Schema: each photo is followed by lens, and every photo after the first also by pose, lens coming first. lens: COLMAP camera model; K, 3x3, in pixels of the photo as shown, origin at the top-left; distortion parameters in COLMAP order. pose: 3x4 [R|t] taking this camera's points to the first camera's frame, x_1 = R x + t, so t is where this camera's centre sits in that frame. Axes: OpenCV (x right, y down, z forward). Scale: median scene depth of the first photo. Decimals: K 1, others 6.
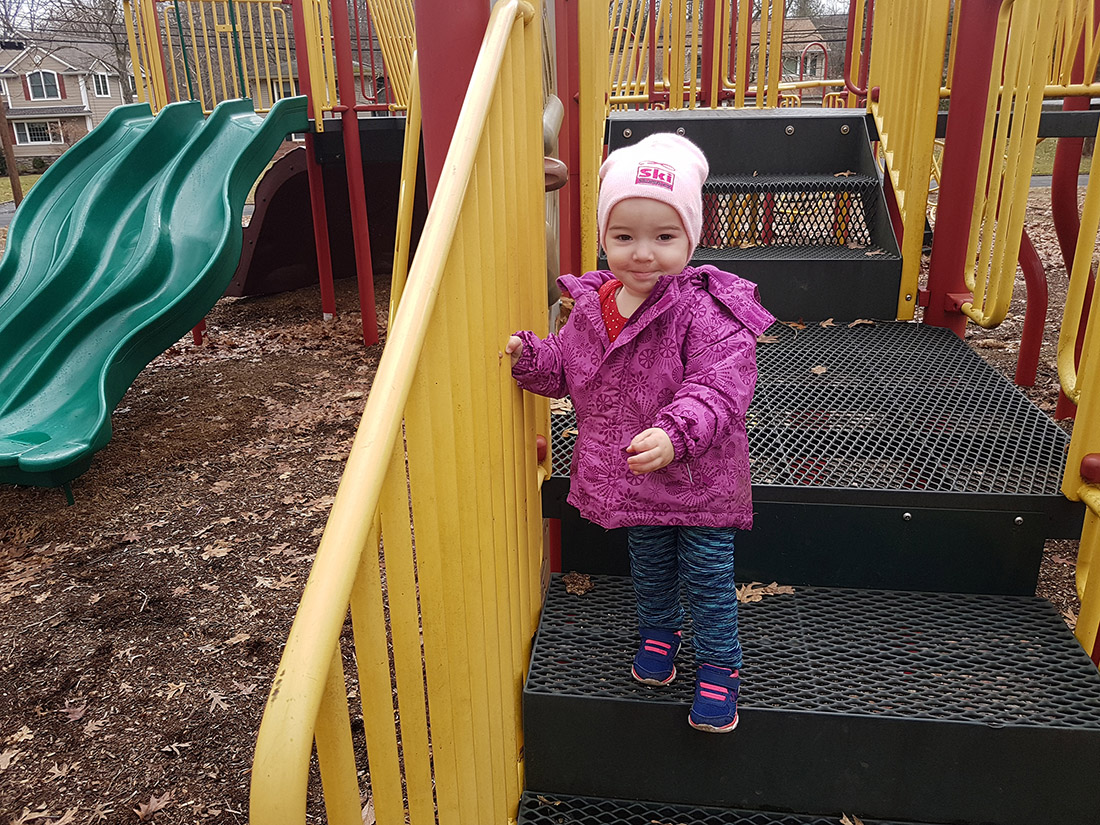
lens RADIAL K [[915.5, 0, 543.0], [0, 915.5, 412.8], [0, 0, 1]] dist [-0.002627, -0.005215]
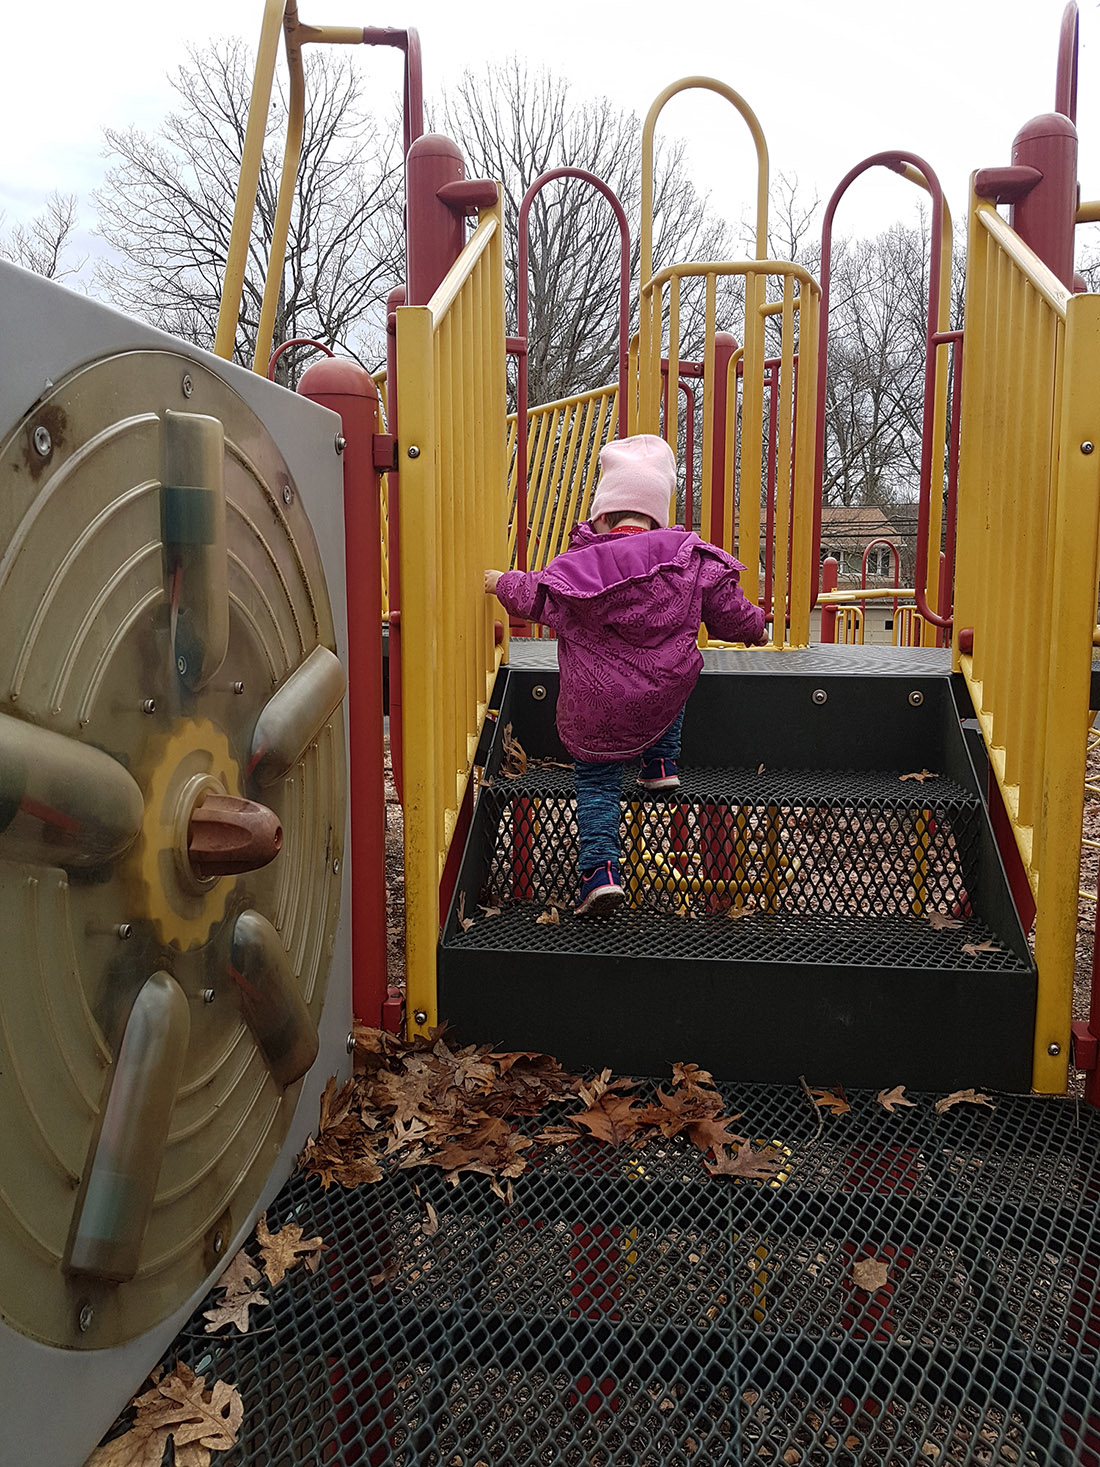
lens RADIAL K [[1220.9, 0, 557.3], [0, 1220.9, 730.8], [0, 0, 1]] dist [-0.002627, -0.005215]
pose [[0.999674, 0.022423, 0.012174, 0.103178], [-0.019231, 0.975750, -0.218042, -0.126148], [-0.016768, 0.217737, 0.975863, 0.281145]]
